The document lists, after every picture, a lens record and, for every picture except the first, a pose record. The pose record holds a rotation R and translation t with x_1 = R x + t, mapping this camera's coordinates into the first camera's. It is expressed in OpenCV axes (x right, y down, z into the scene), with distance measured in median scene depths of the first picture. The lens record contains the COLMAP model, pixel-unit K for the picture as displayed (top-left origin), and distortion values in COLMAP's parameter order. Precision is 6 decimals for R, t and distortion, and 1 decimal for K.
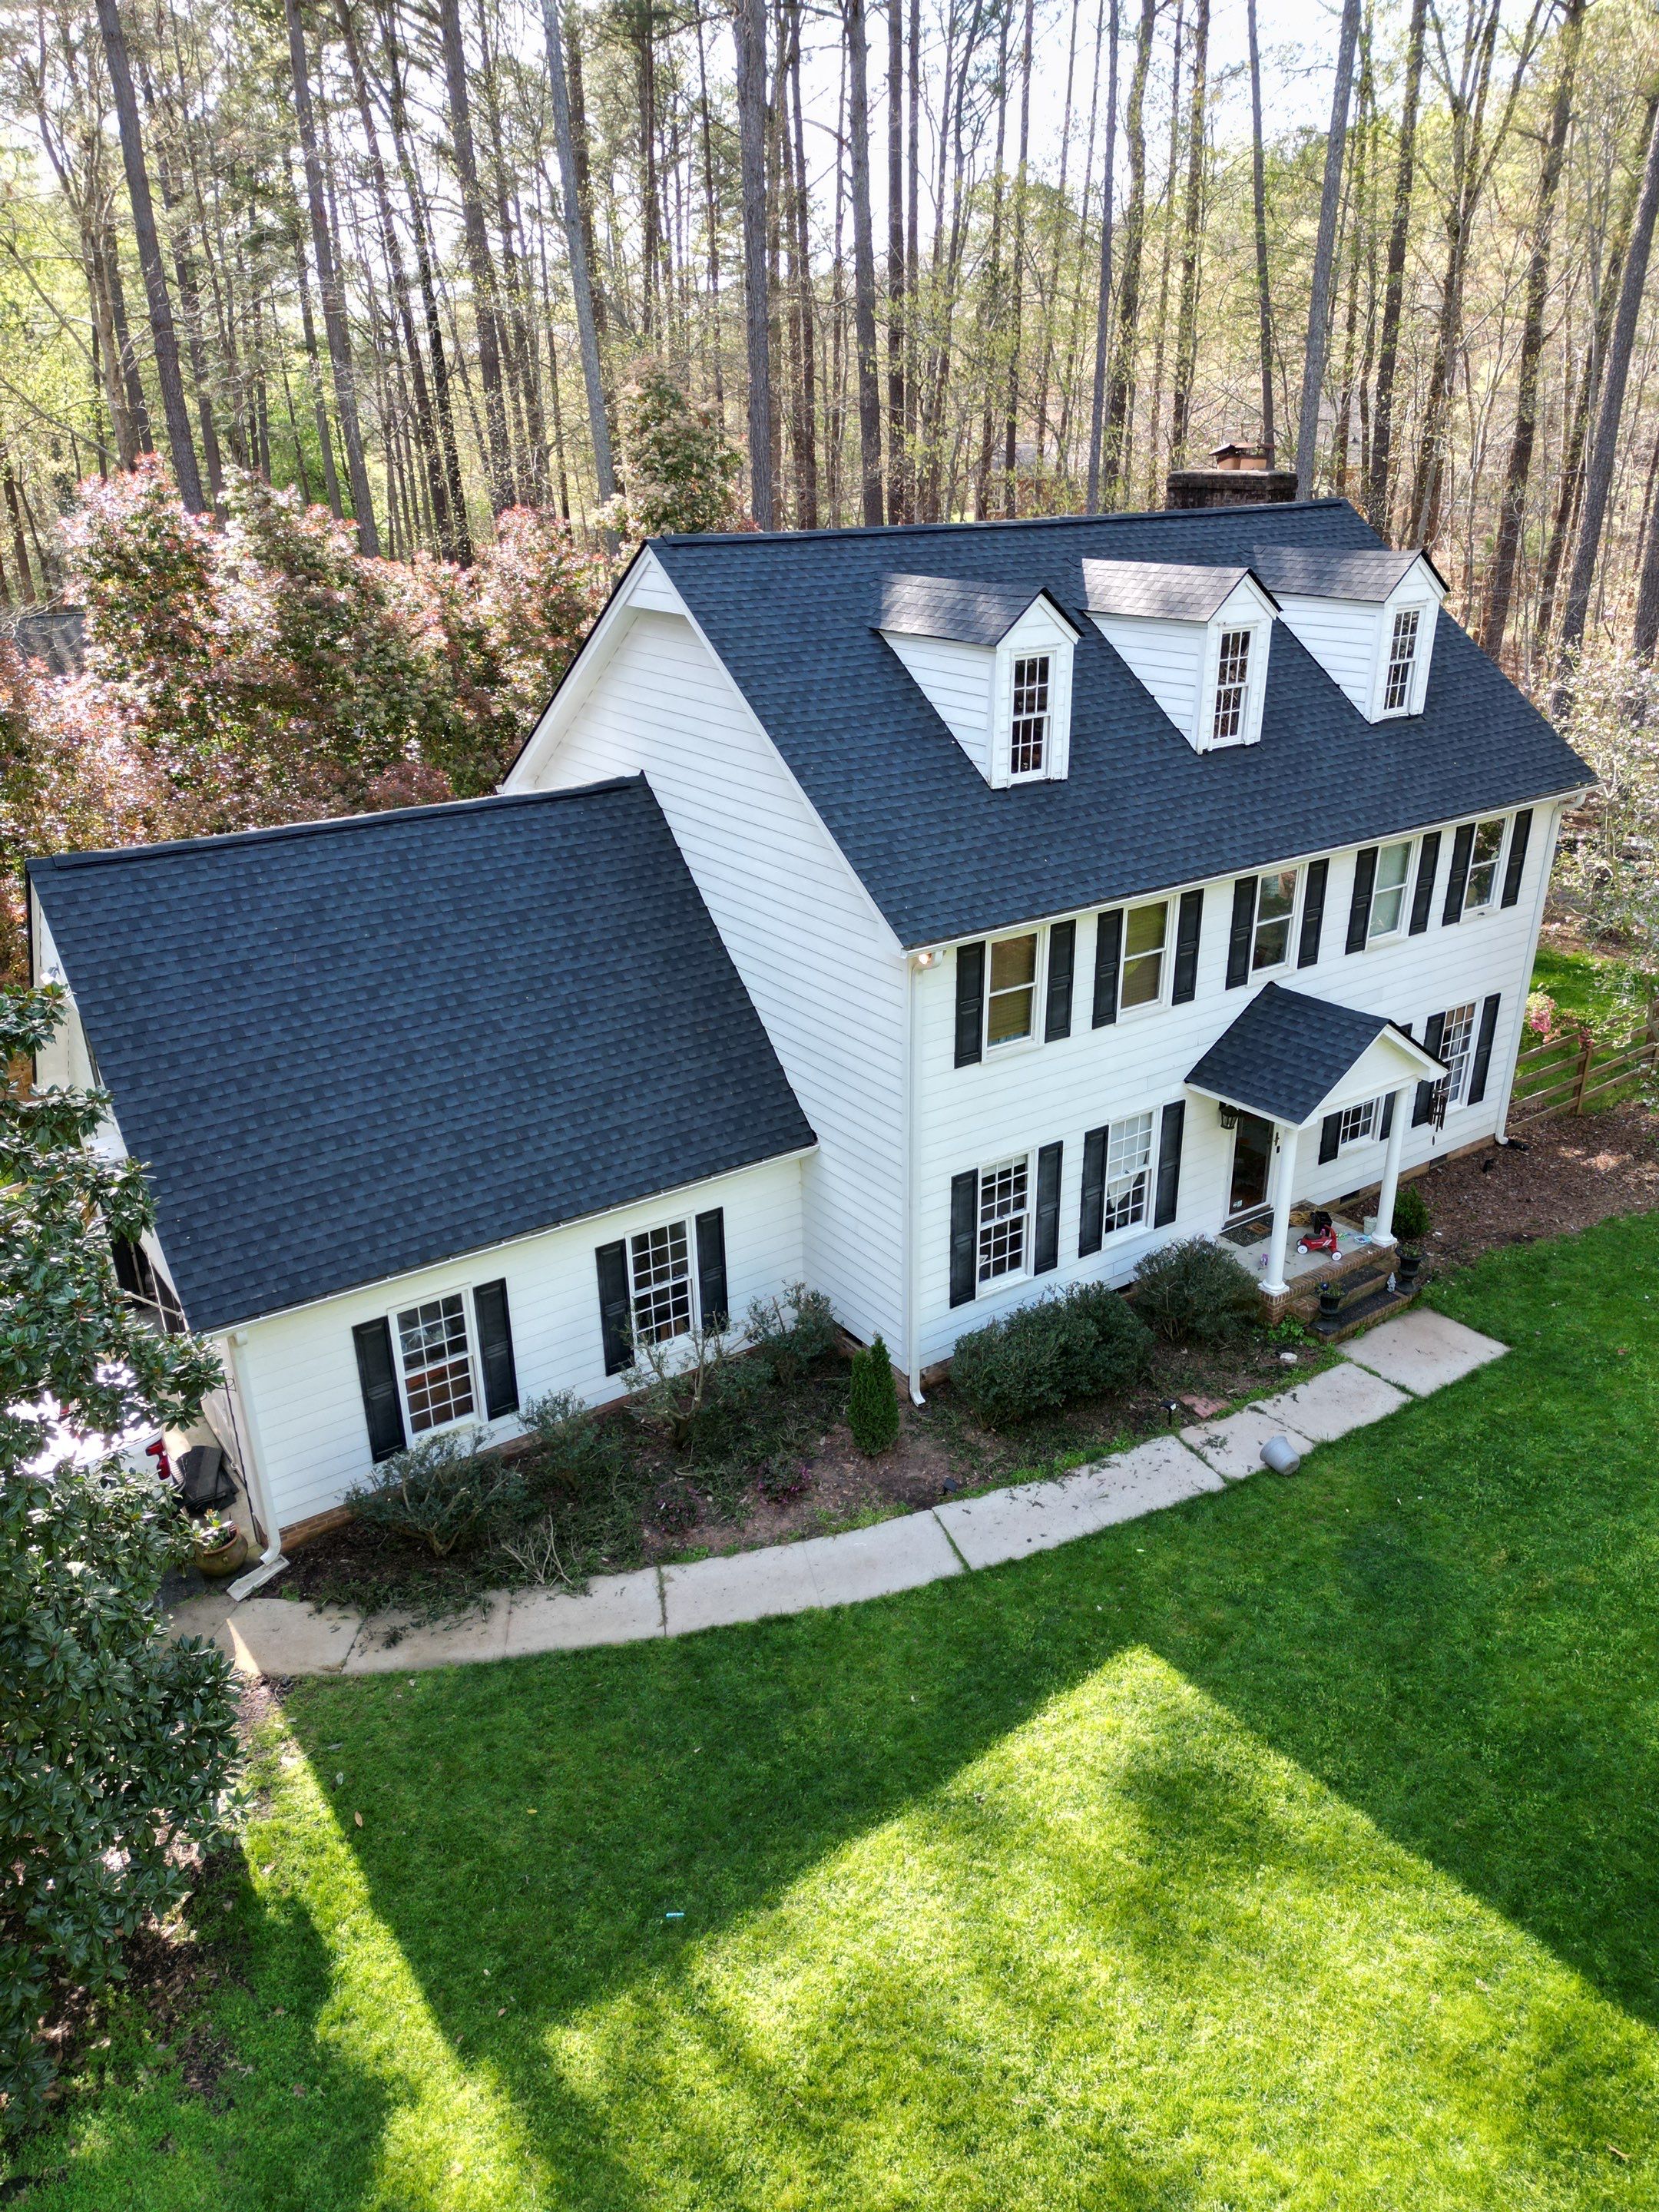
lens RADIAL K [[1572.1, 0, 826.5], [0, 1572.1, 1112.0], [0, 0, 1]] dist [0.043513, -0.025359]
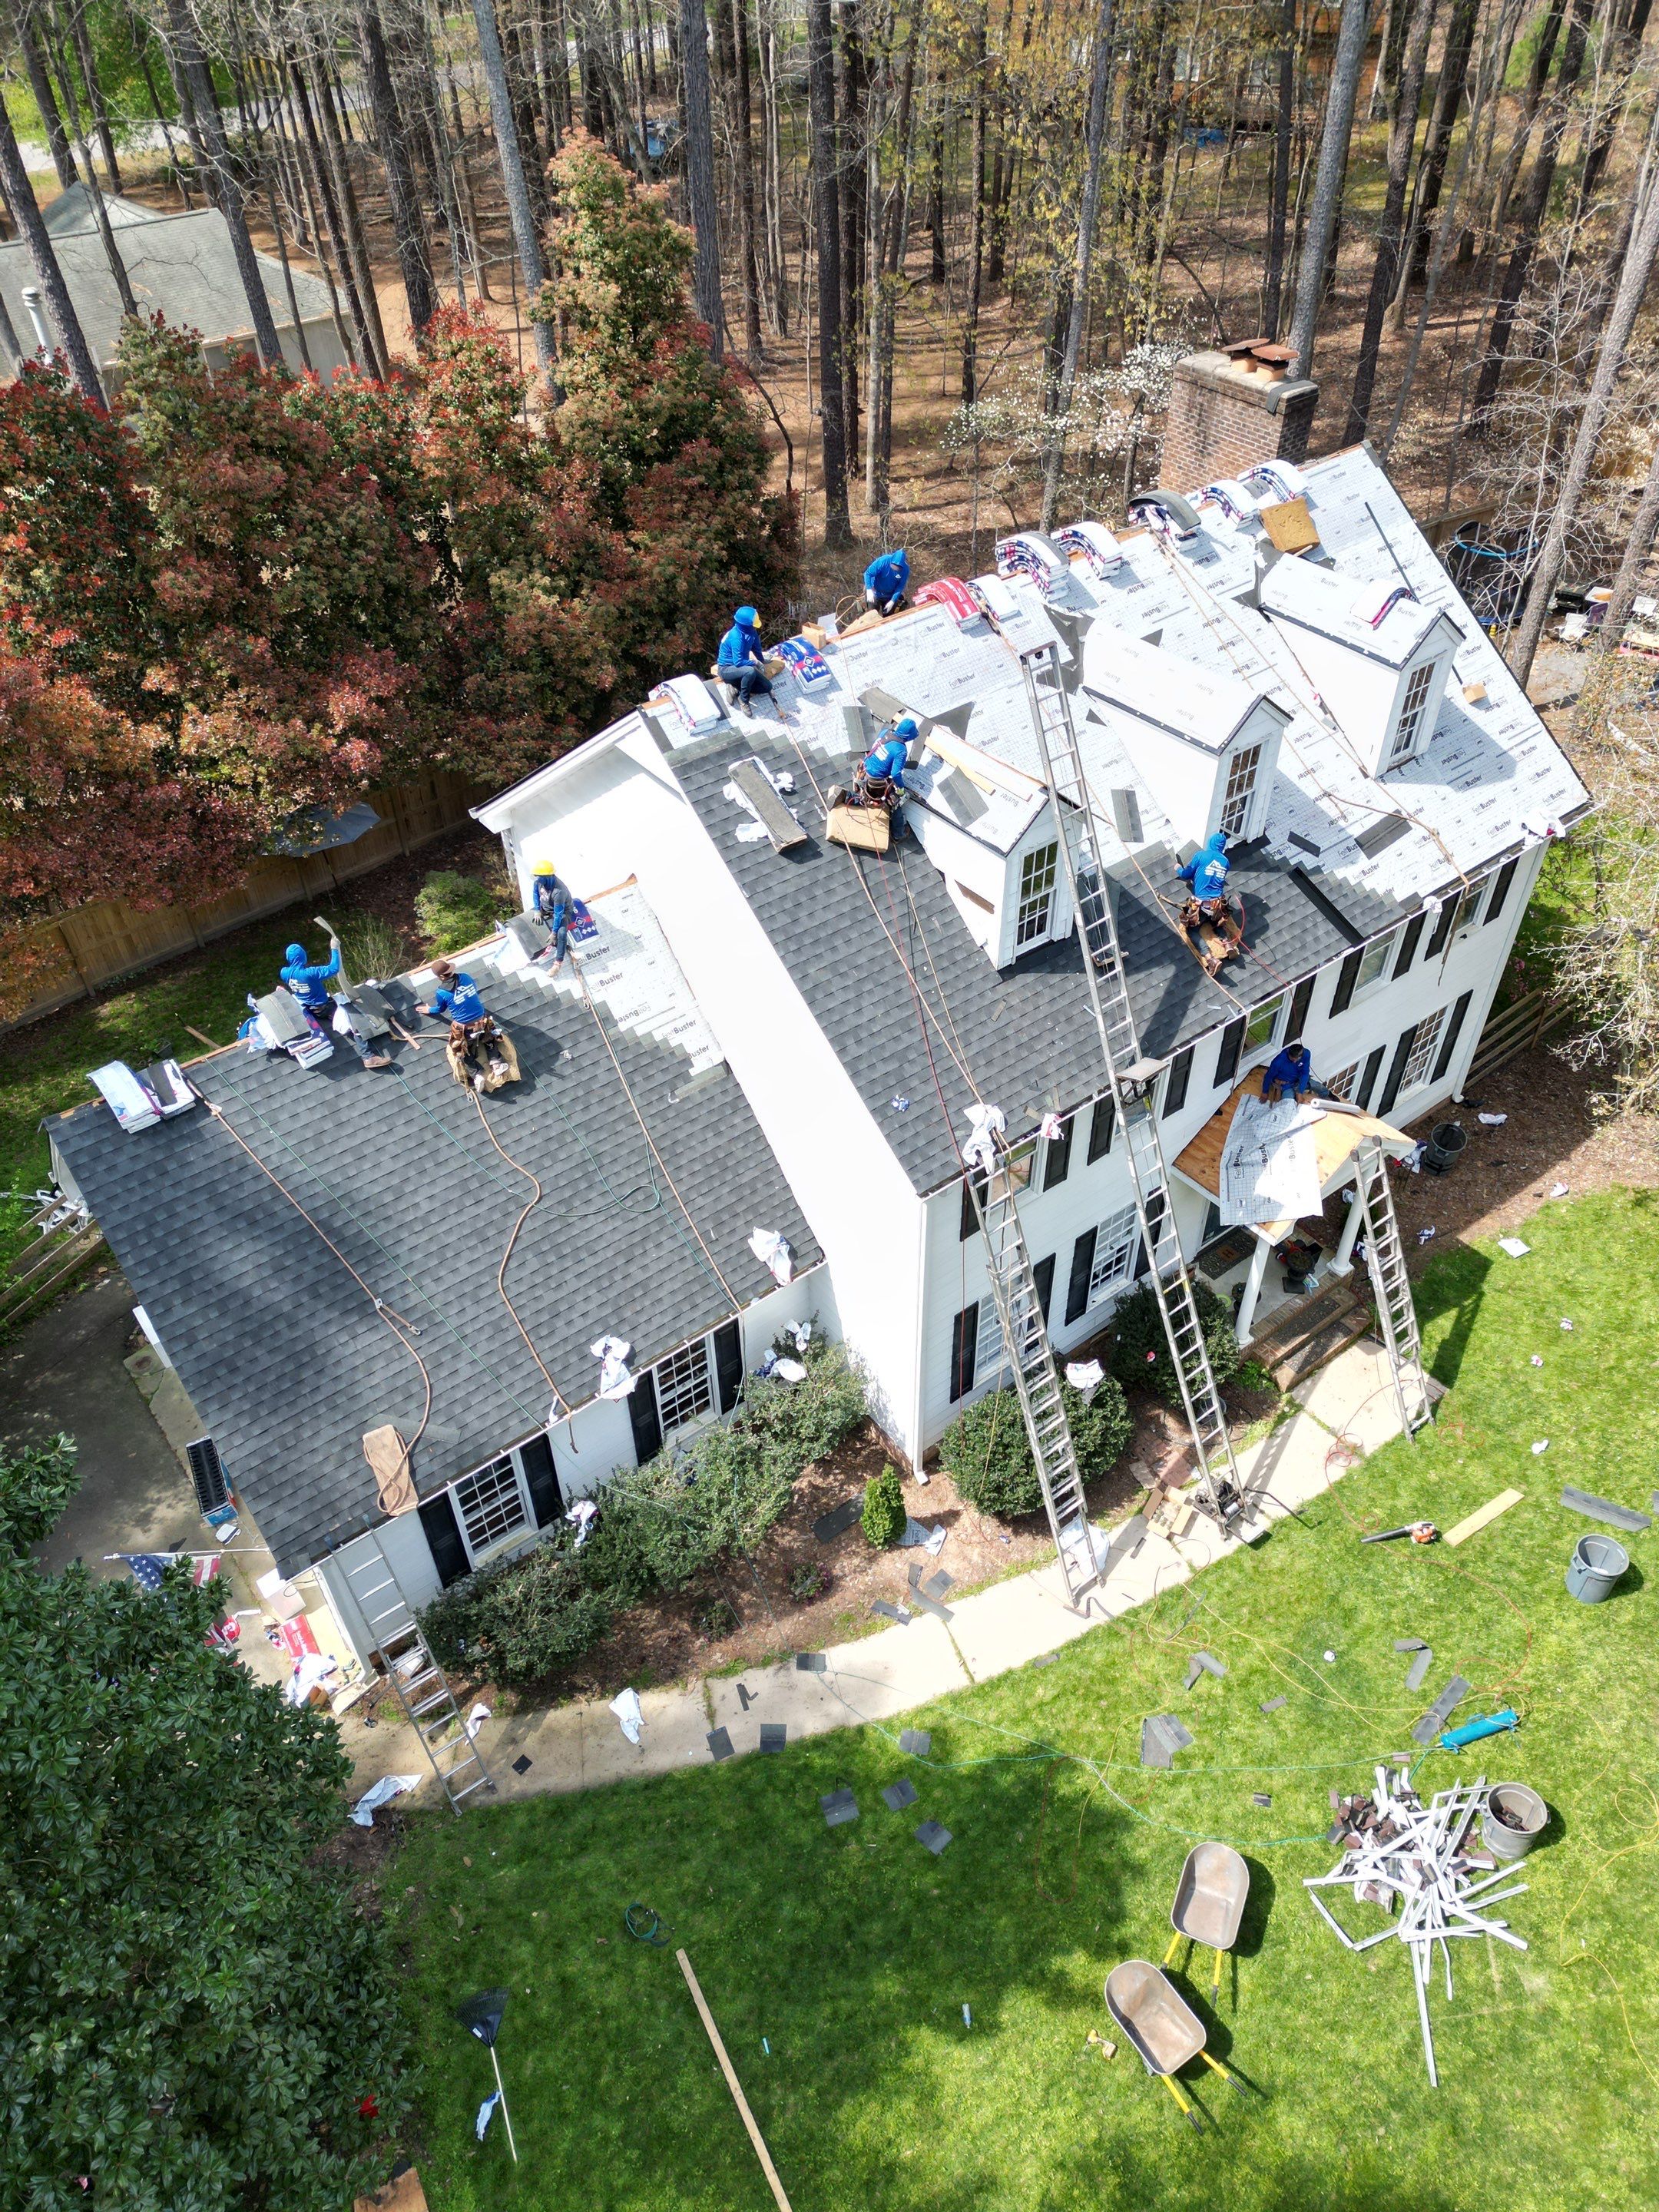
lens RADIAL K [[1572.1, 0, 818.8], [0, 1572.1, 1099.6], [0, 0, 1]] dist [0.043513, -0.025359]
pose [[0.998953, -0.032044, 0.032659, -0.041601], [0.020229, 0.949567, 0.312912, -0.416591], [-0.041038, -0.311924, 0.949220, 0.027409]]
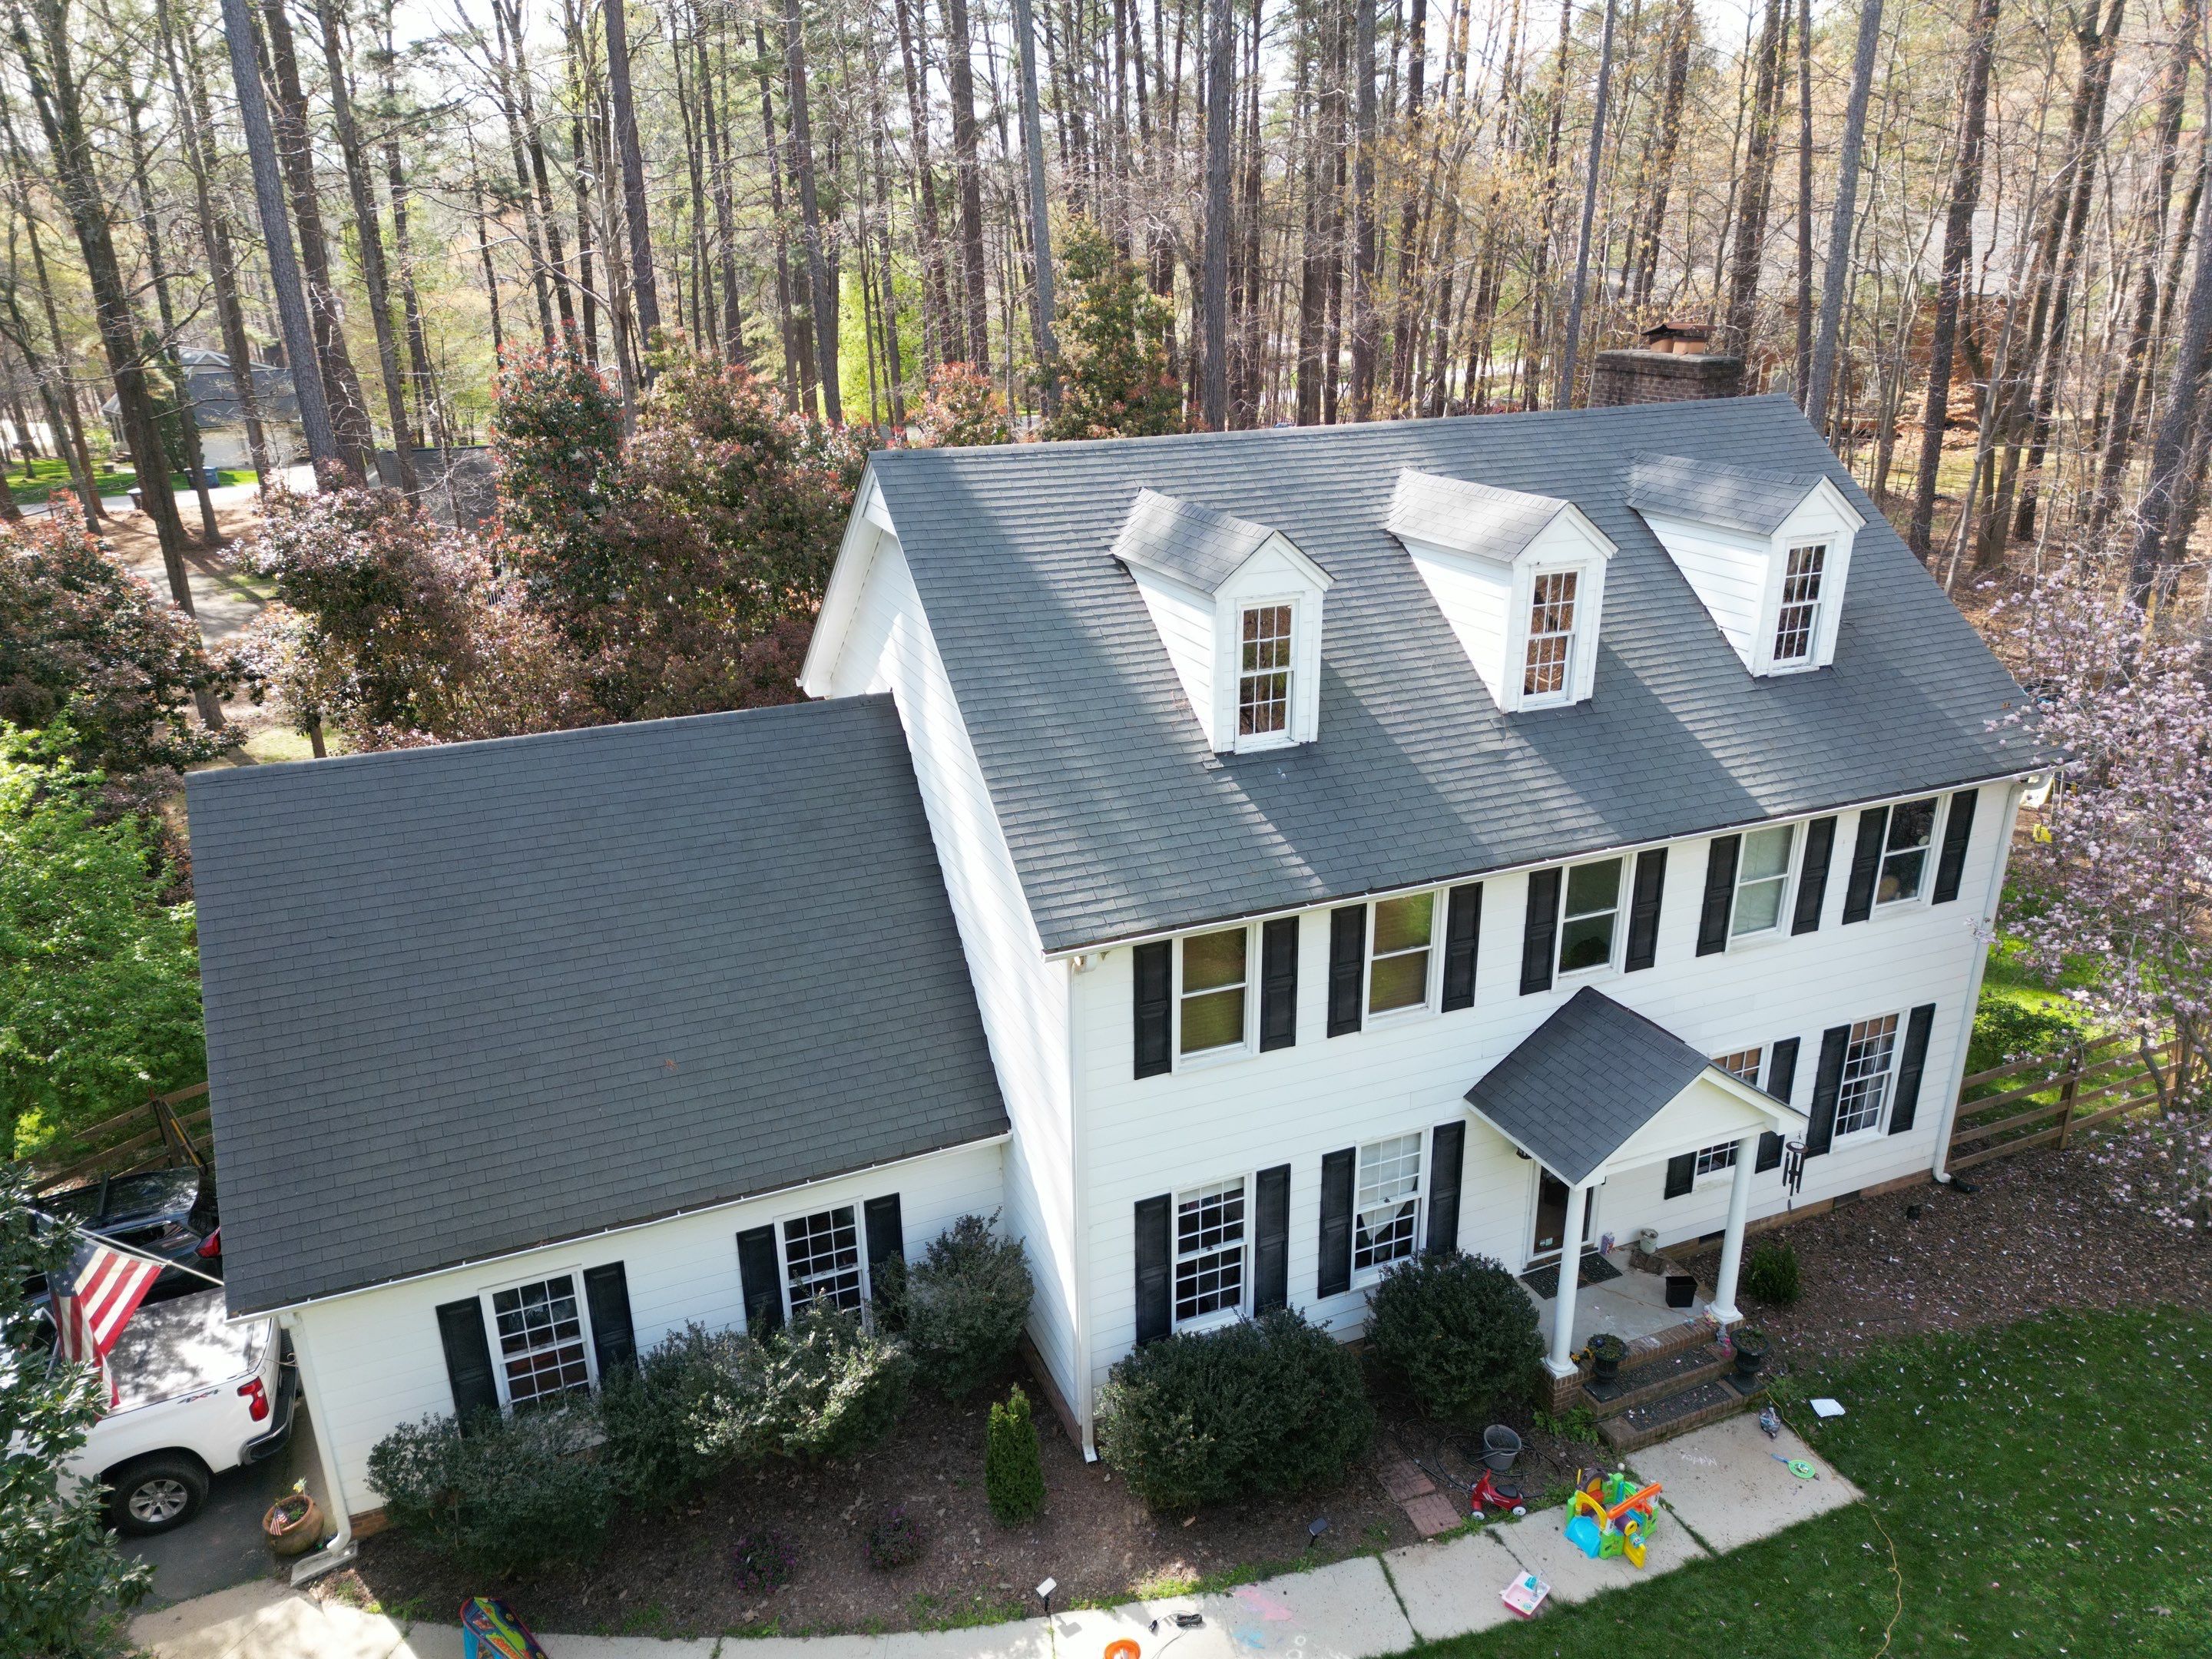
lens RADIAL K [[1572.1, 0, 1101.7], [0, 1572.1, 821.7], [0, 0, 1]] dist [0.043513, -0.025359]
pose [[0.976359, 0.075773, -0.202438, 0.207996], [-0.086116, 0.995367, -0.042768, -0.119038], [0.198259, 0.059190, 0.978361, 0.146281]]
